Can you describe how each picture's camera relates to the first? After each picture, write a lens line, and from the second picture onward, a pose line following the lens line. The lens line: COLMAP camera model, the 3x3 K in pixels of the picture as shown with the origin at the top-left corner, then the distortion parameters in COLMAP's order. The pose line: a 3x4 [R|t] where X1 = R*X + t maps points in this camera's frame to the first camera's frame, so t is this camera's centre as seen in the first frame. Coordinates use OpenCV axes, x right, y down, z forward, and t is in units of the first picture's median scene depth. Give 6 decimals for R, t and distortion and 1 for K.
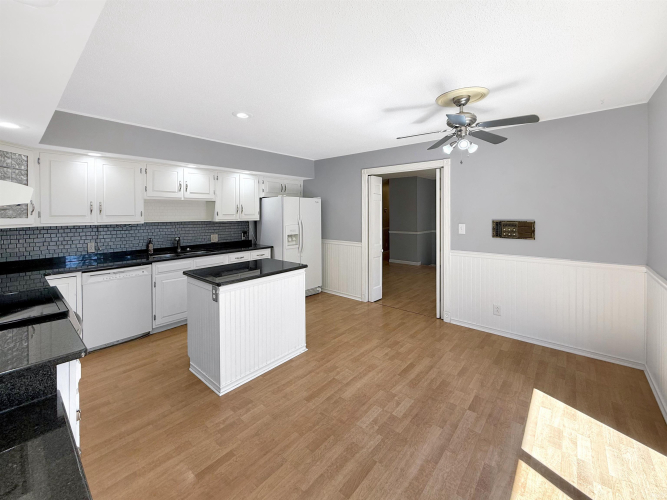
lens RADIAL K [[274.2, 0, 330.0], [0, 274.2, 253.7], [0, 0, 1]] dist [-0.000321, 0.000340]
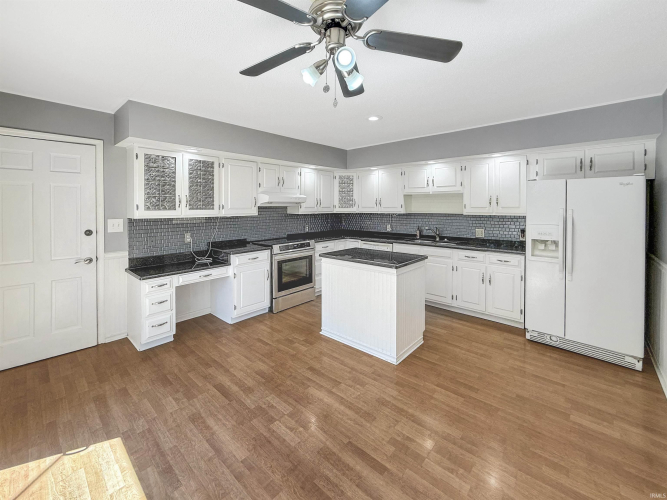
lens RADIAL K [[274.2, 0, 329.8], [0, 274.2, 247.4], [0, 0, 1]] dist [-0.000321, 0.000340]
pose [[-0.010800, 0.153899, -0.988028, 0.869176], [-0.146509, 0.977178, 0.153810, -0.135914], [0.989150, 0.146416, 0.011994, 0.885203]]
